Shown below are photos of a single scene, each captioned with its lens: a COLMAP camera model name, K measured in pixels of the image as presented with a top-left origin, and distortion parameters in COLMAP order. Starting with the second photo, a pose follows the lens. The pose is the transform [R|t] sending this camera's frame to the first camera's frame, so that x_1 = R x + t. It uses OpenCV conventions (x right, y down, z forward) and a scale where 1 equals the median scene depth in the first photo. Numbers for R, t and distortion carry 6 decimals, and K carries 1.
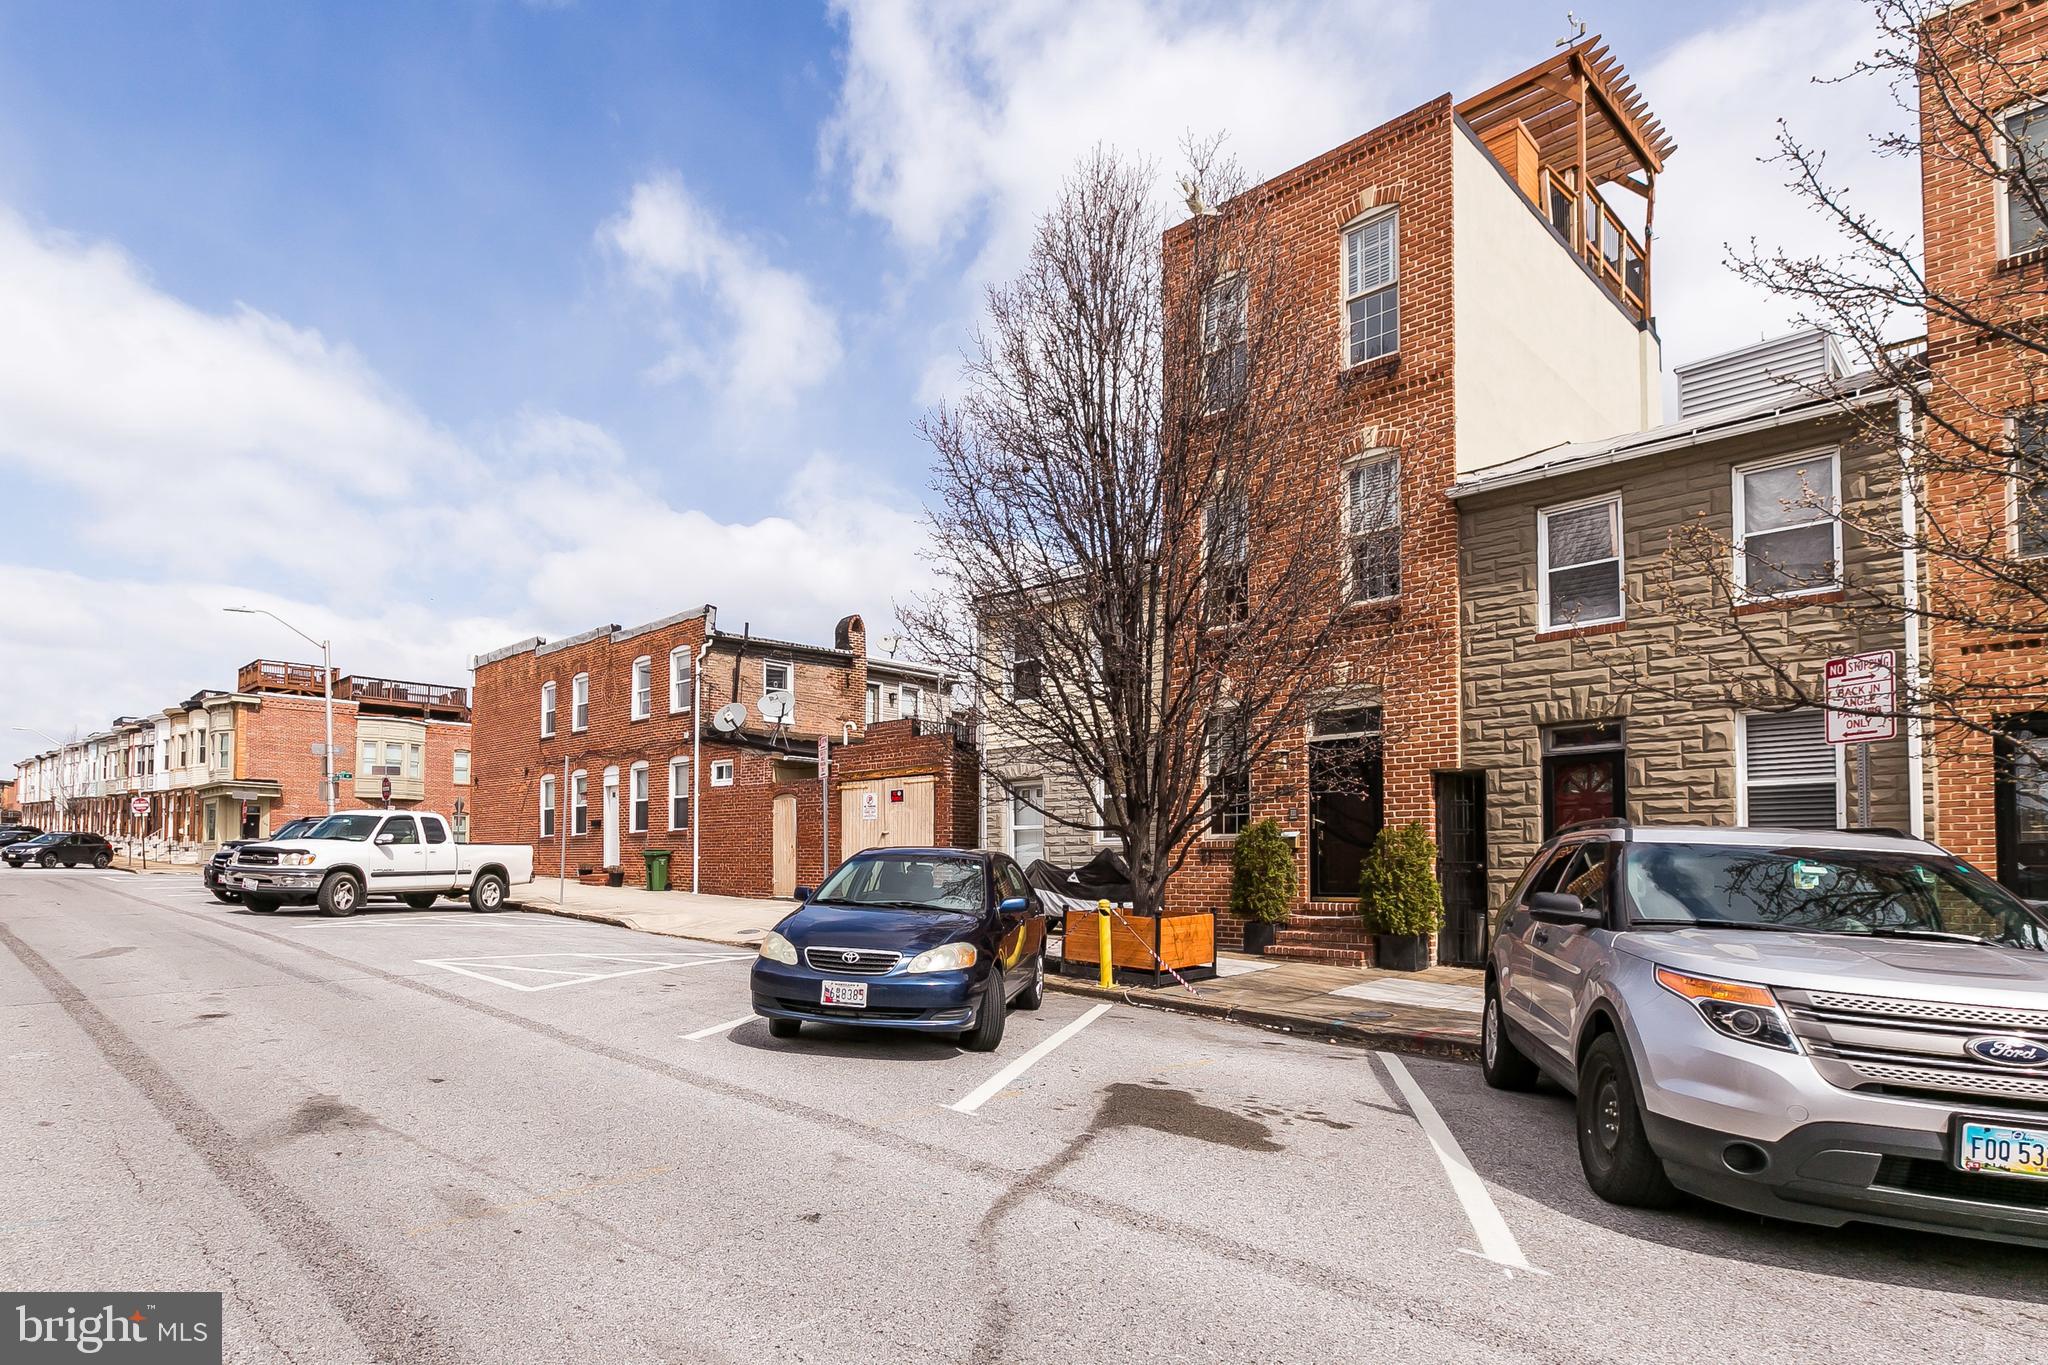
lens RADIAL K [[1105.6, 0, 968.5], [0, 1105.6, 810.3], [0, 0, 1]] dist [-0.002369, -0.000709]
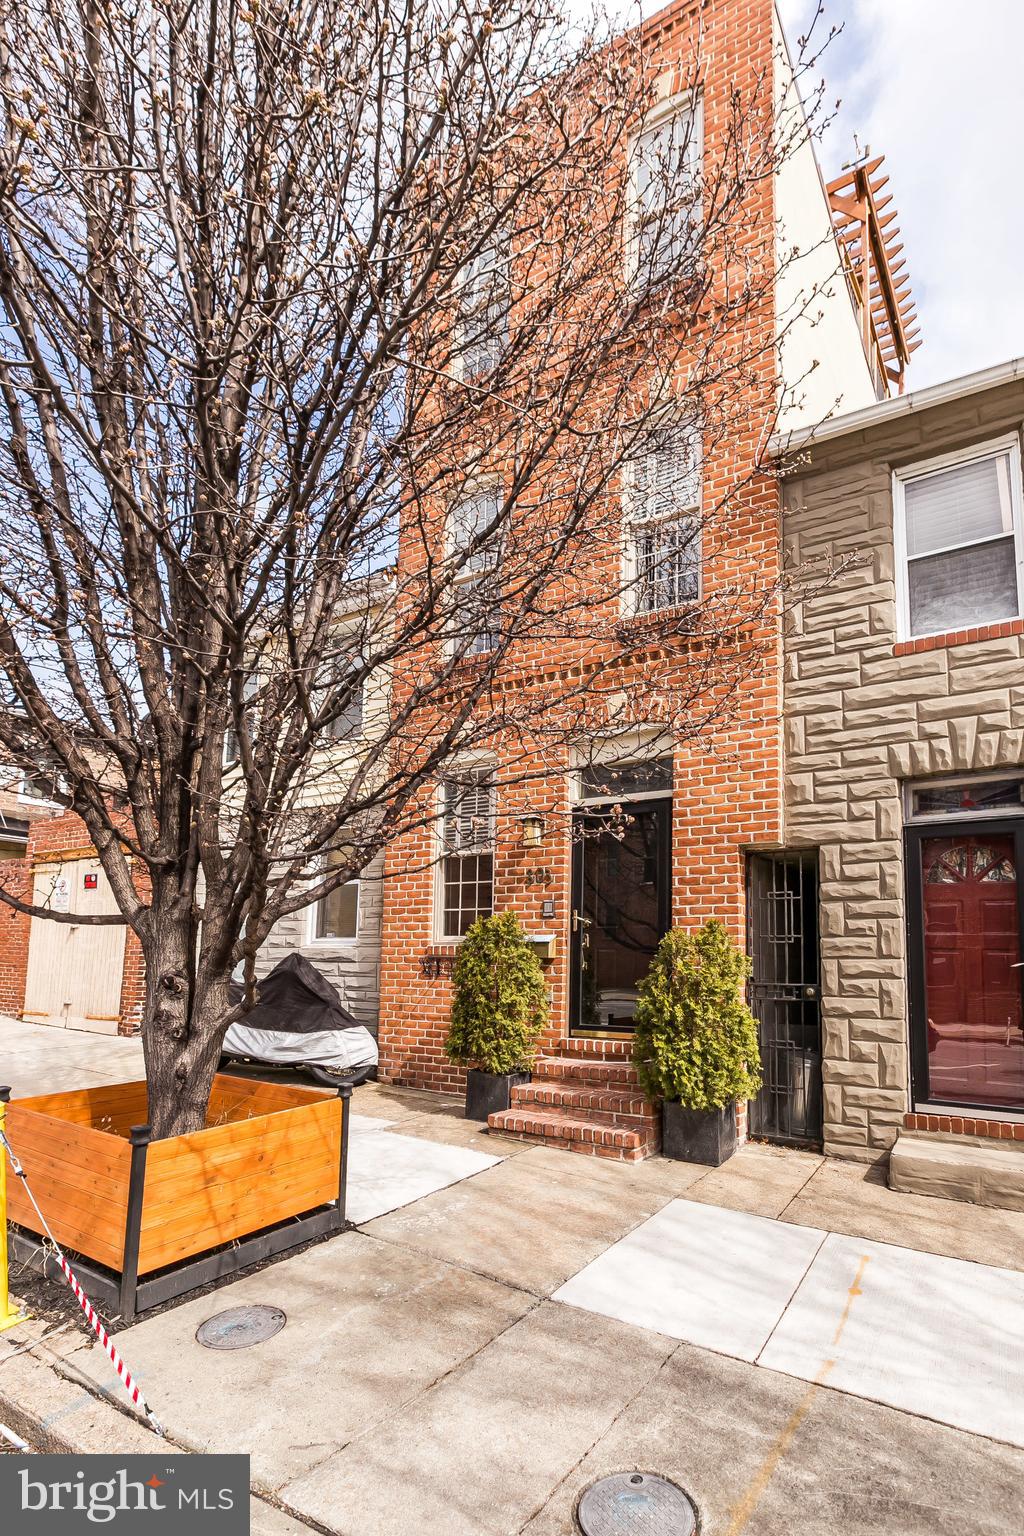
lens RADIAL K [[829.2, 0, 510.0], [0, 829.2, 883.3], [0, 0, 1]] dist [-0.002369, -0.000709]
pose [[0.984531, 0.031085, 0.172429, 0.202322], [-0.023524, 0.998677, -0.045724, 0.012977], [-0.173623, 0.040960, 0.983960, 0.550720]]
